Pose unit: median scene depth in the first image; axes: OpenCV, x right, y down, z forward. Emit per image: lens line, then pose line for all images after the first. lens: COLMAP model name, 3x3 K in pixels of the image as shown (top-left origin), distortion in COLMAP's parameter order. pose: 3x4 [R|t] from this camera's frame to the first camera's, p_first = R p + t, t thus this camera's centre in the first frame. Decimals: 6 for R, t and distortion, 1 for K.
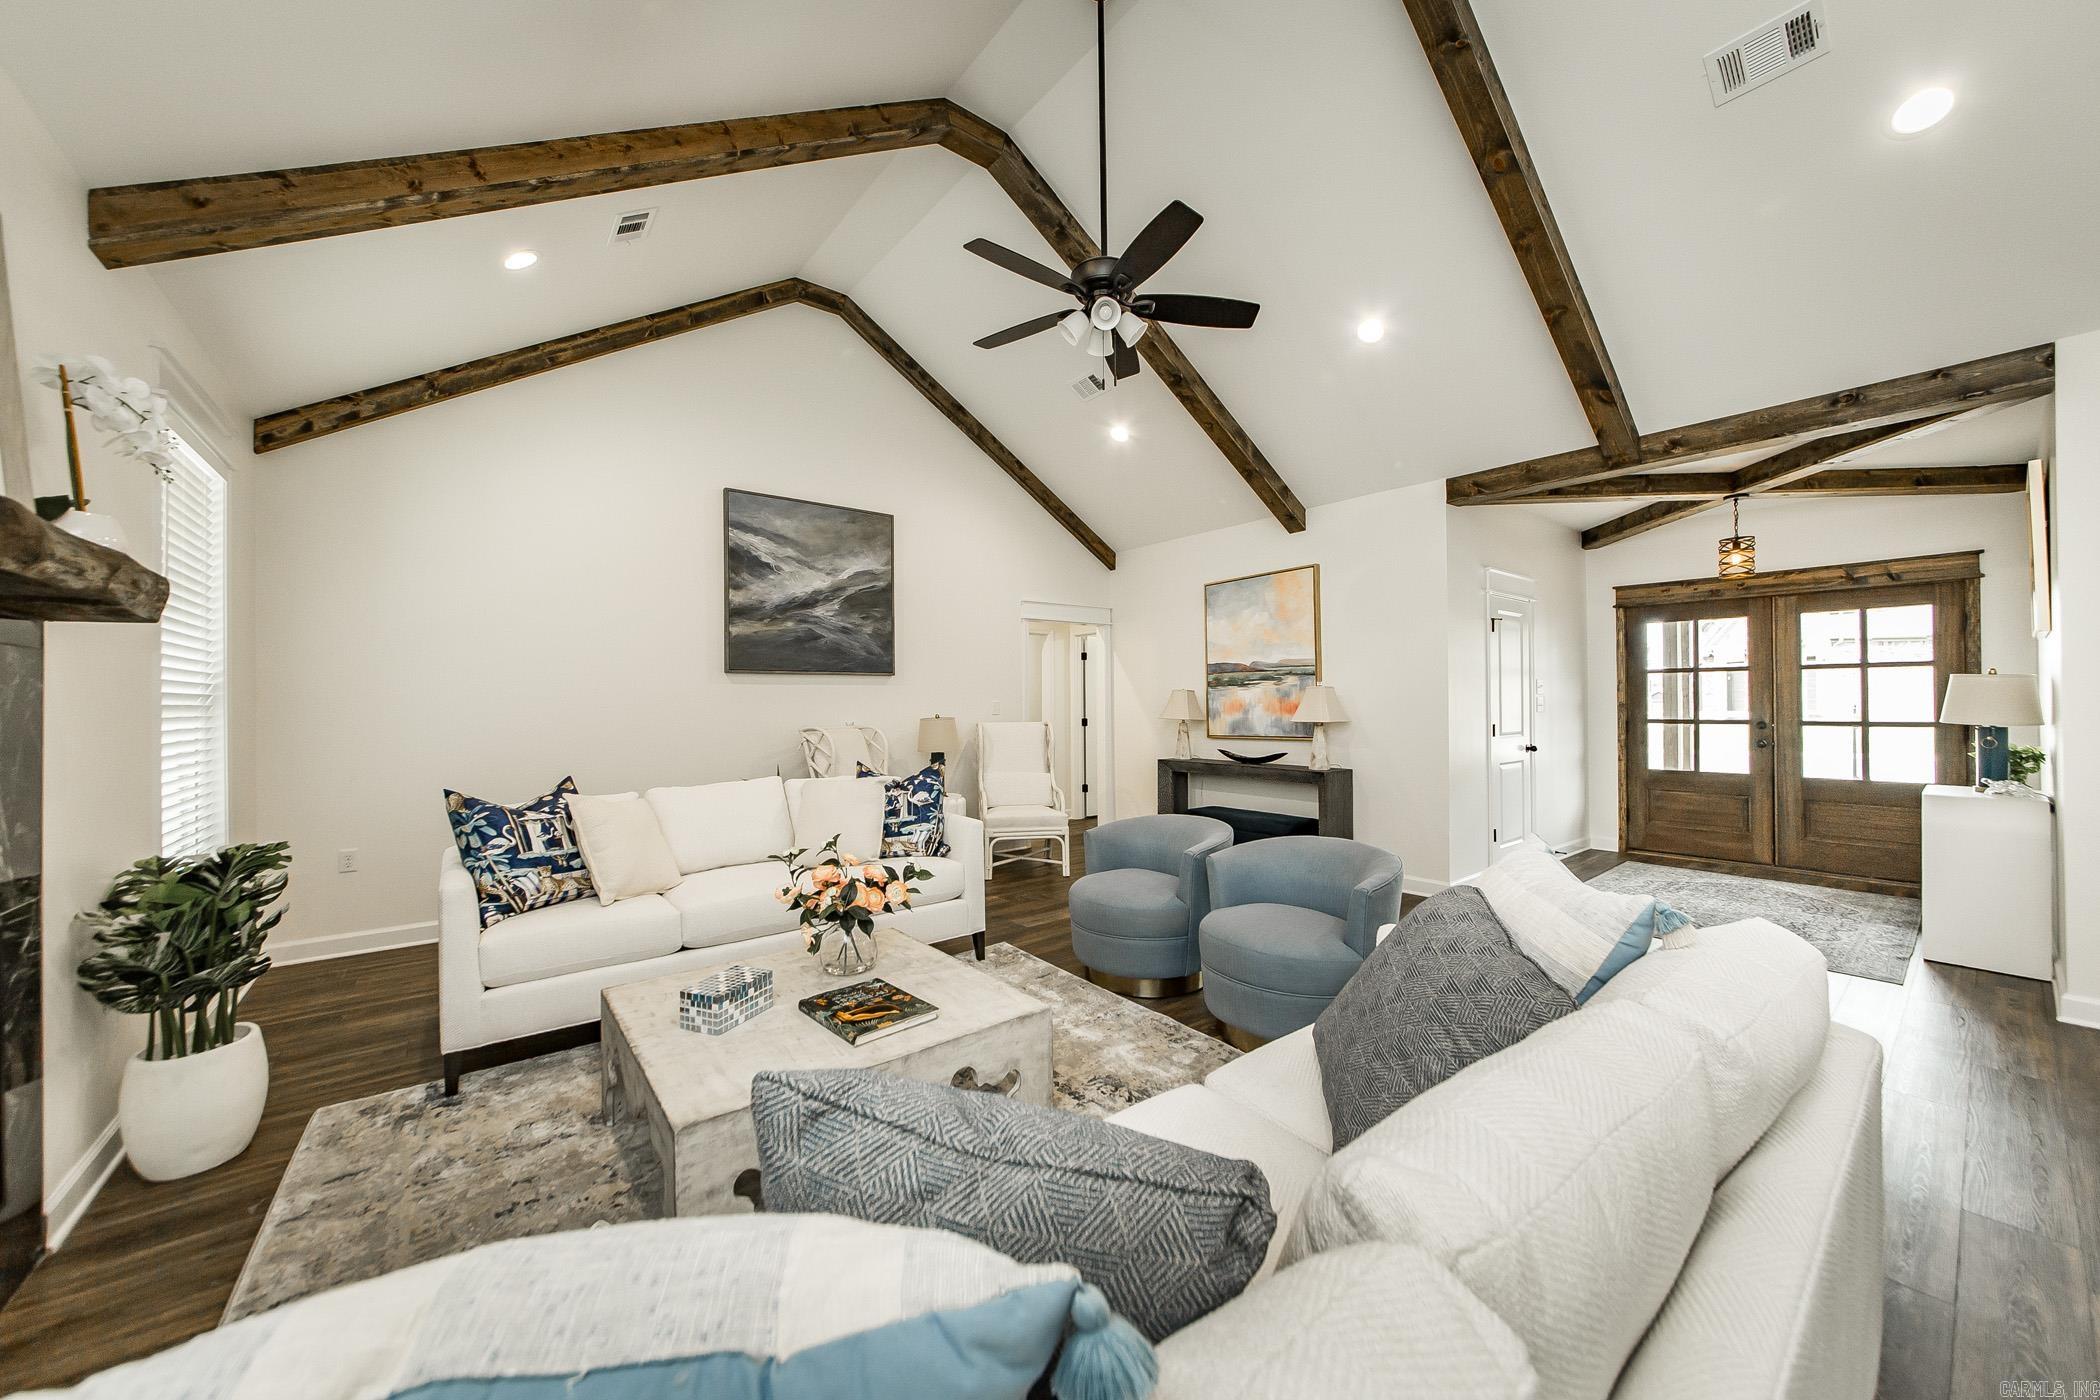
lens RADIAL K [[749.0, 0, 1045.7], [0, 749.0, 683.2], [0, 0, 1]] dist [-0.002225, 0.000073]
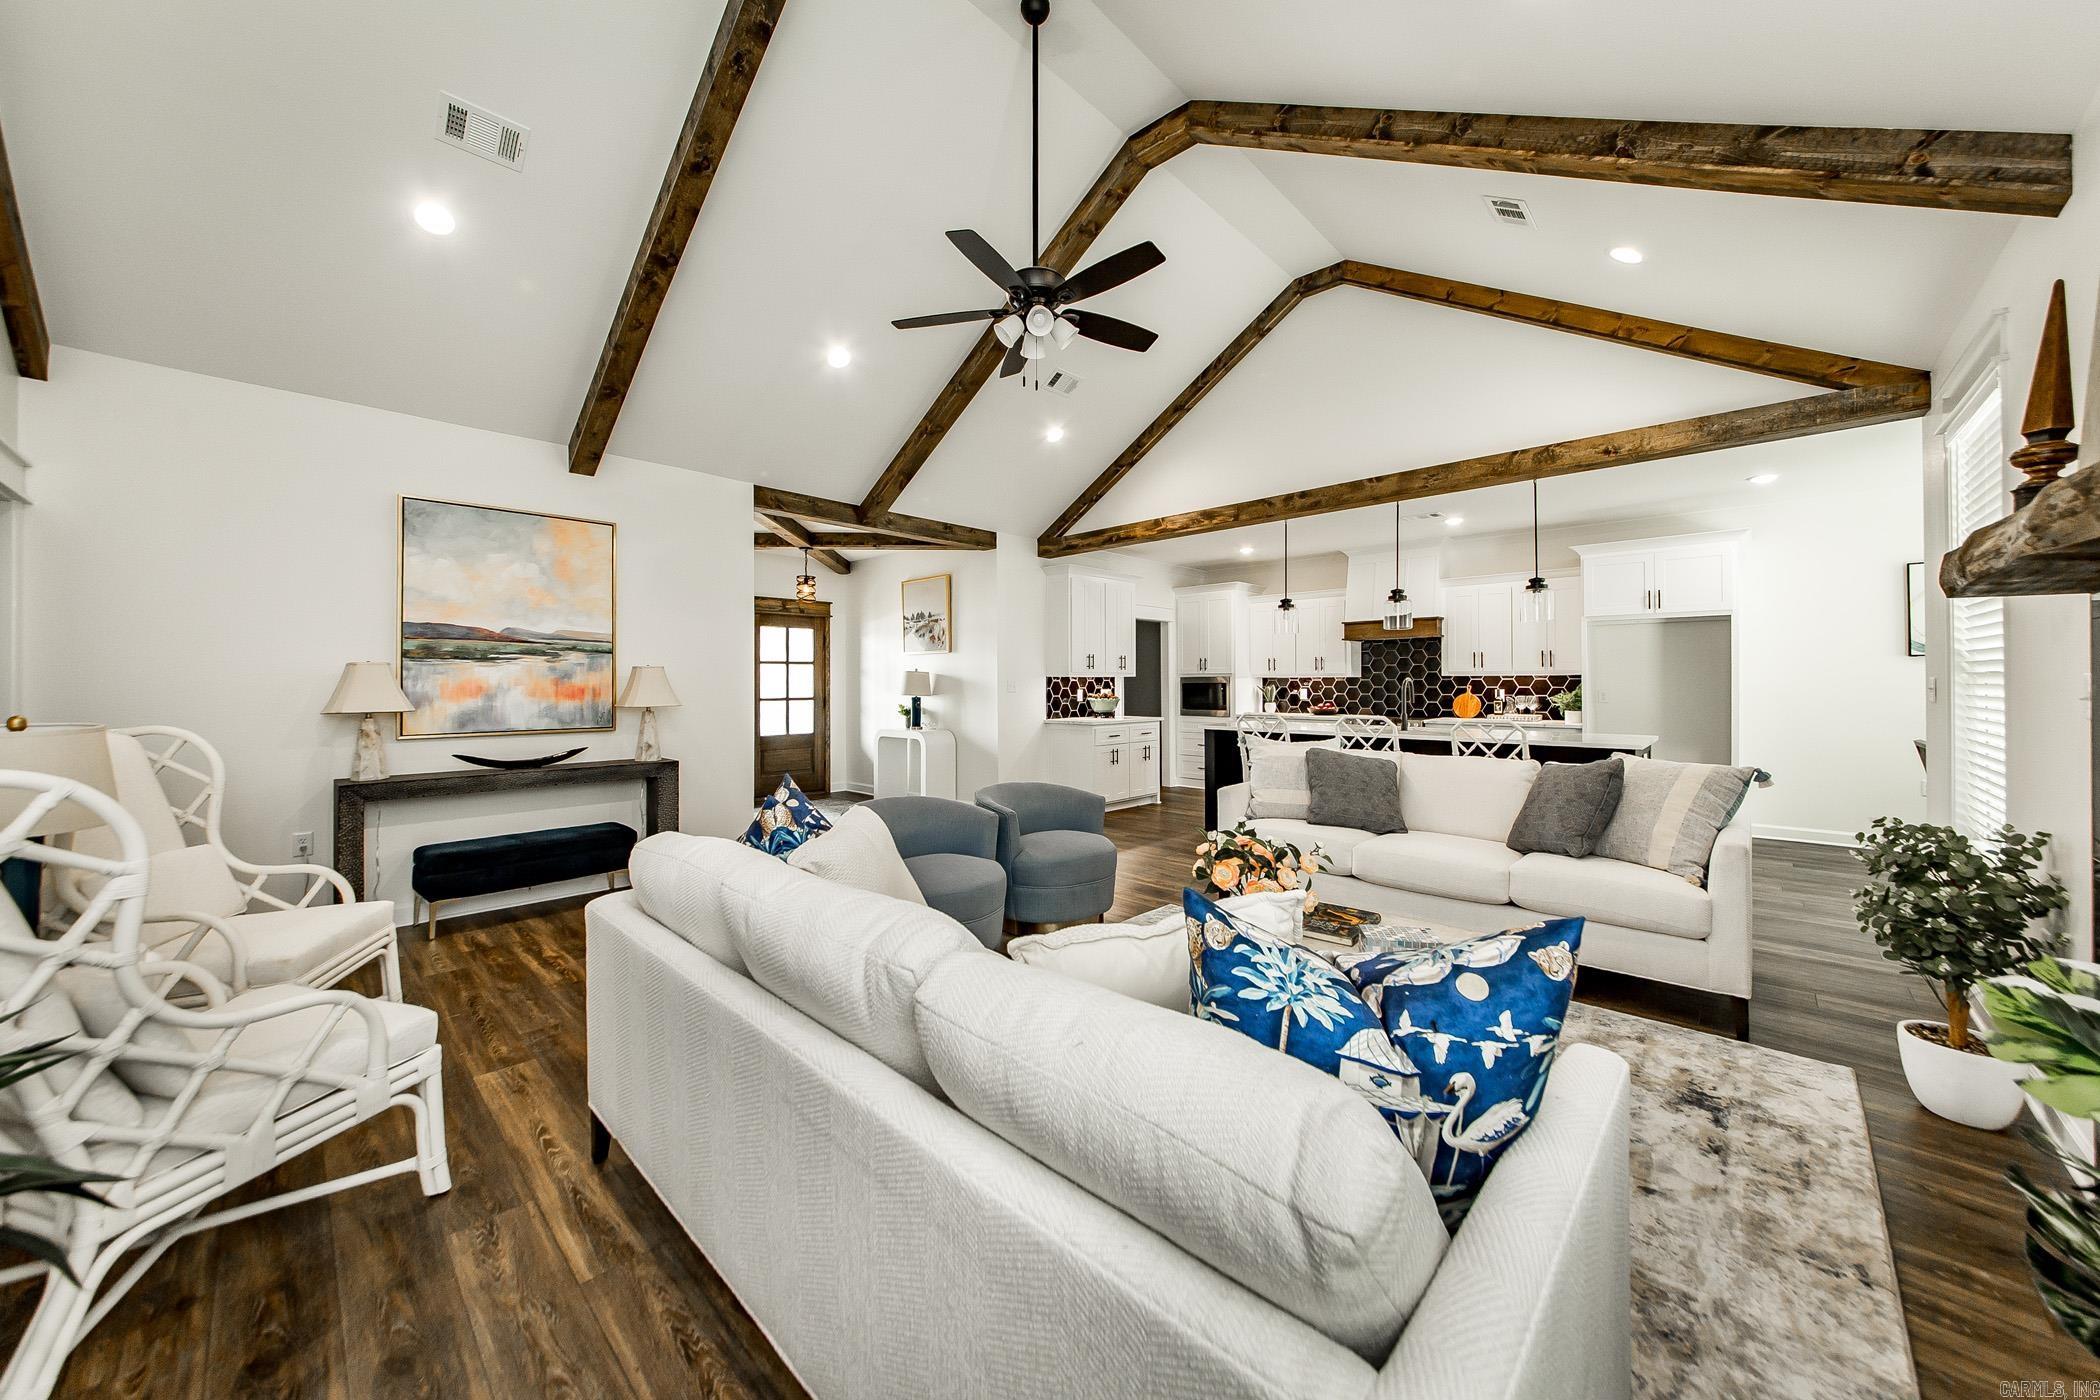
lens RADIAL K [[749.0, 0, 1045.7], [0, 749.0, 683.2], [0, 0, 1]] dist [-0.002225, 0.000073]
pose [[-0.133966, 0.005373, 0.990971, -0.557937], [-0.027239, 0.999588, -0.009102, 0.019073], [-0.990612, -0.028212, -0.133764, 0.631714]]
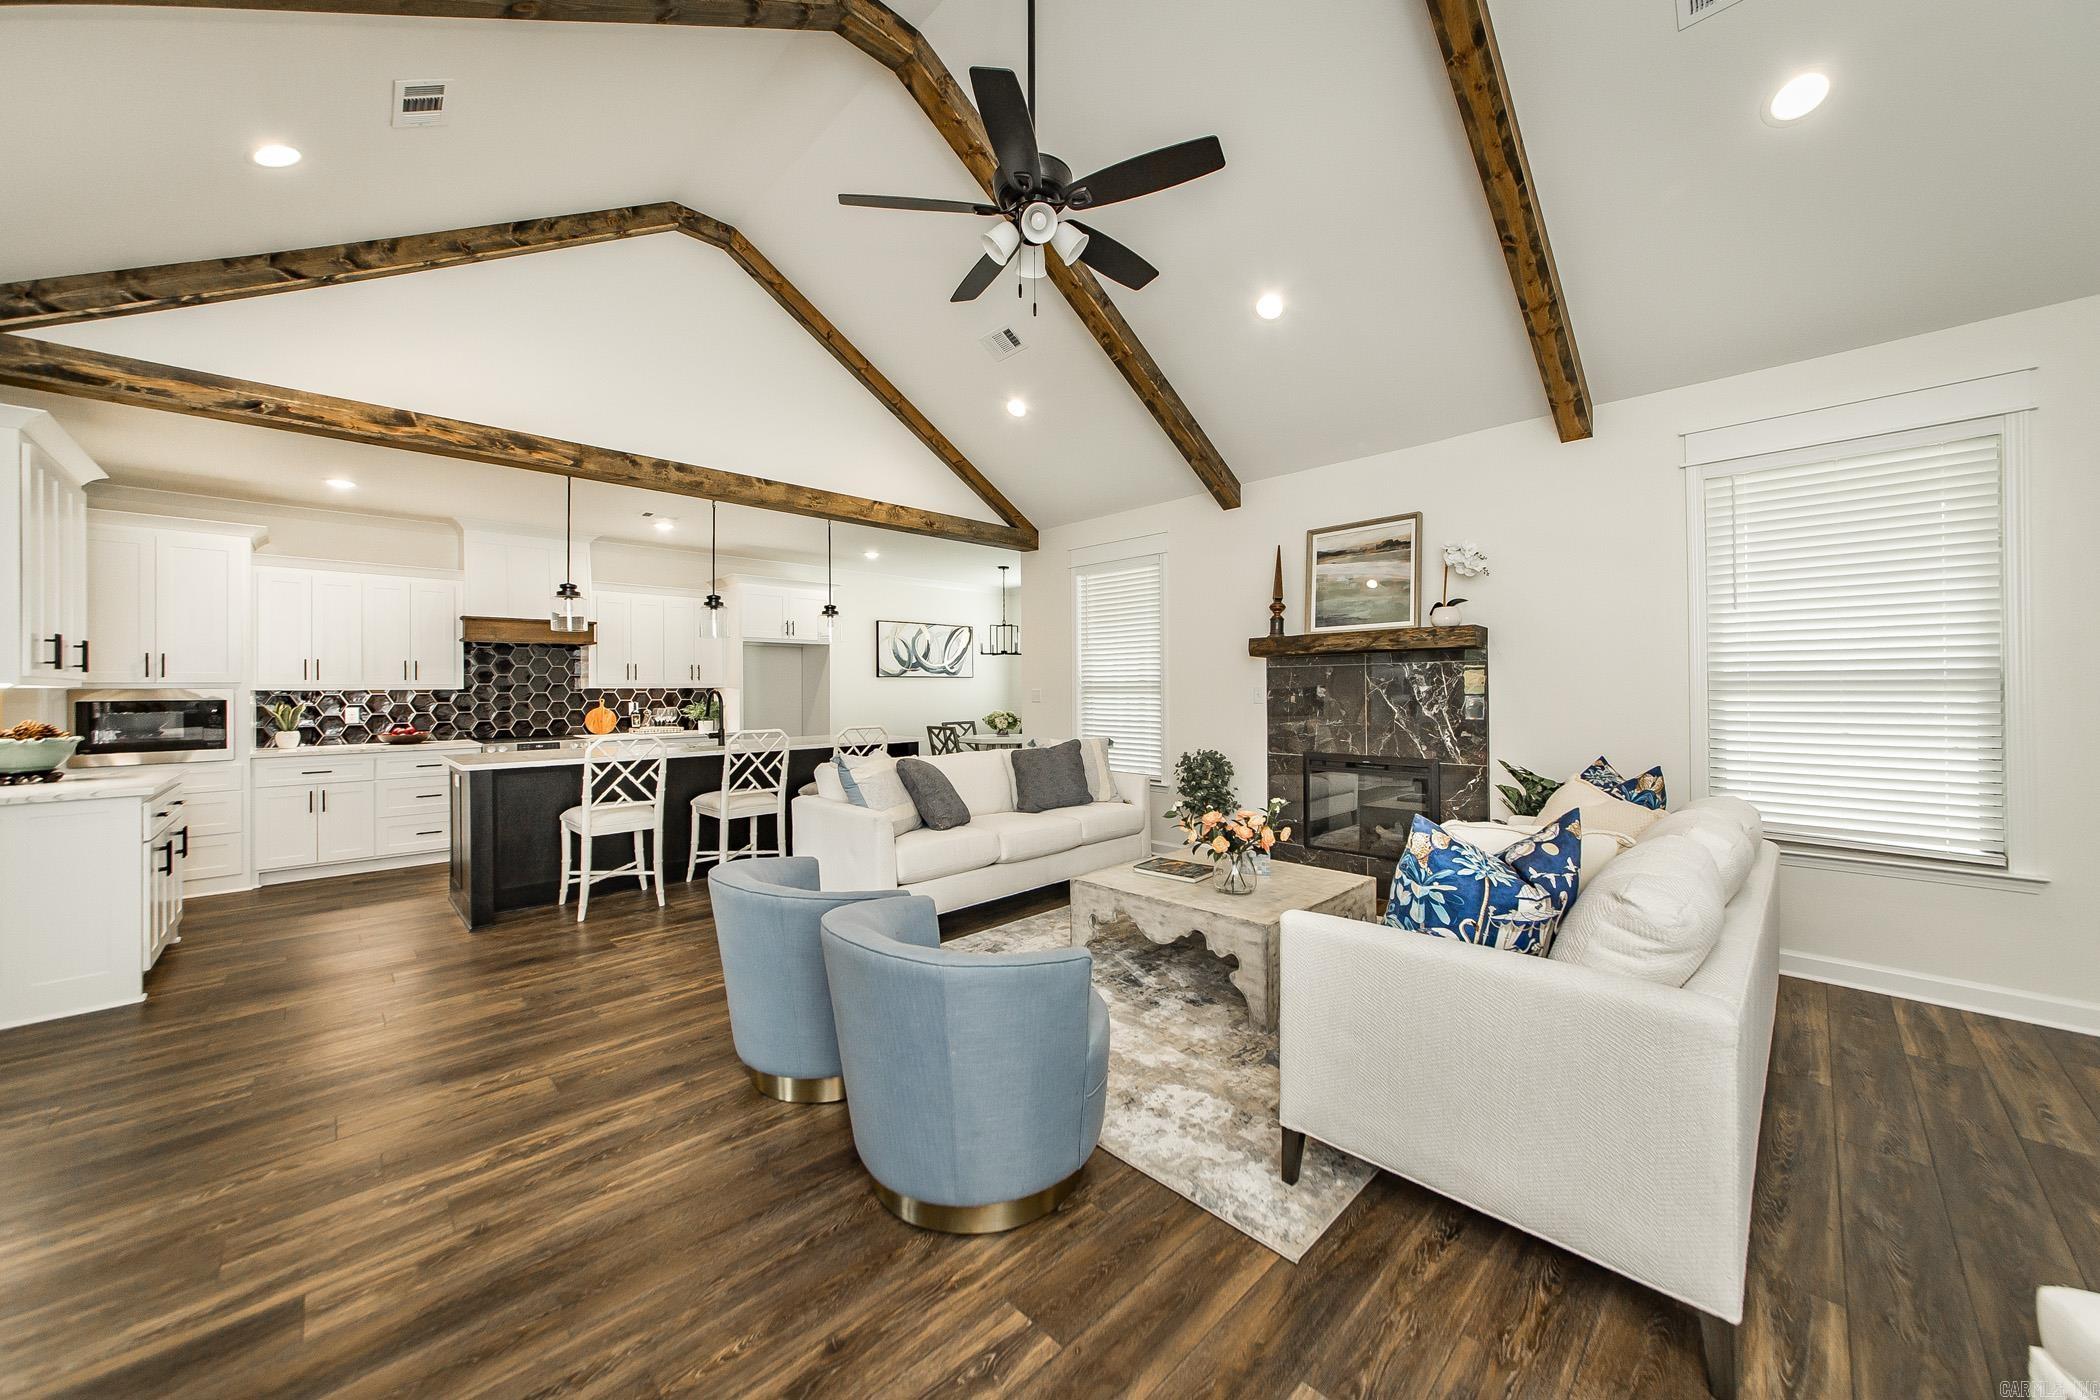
lens RADIAL K [[749.0, 0, 1045.7], [0, 749.0, 683.2], [0, 0, 1]] dist [-0.002225, 0.000073]
pose [[-0.995025, 0.011707, -0.098936, 0.082530], [0.015679, 0.999098, -0.039459, 0.025231], [0.098385, -0.040814, -0.994311, 1.021336]]
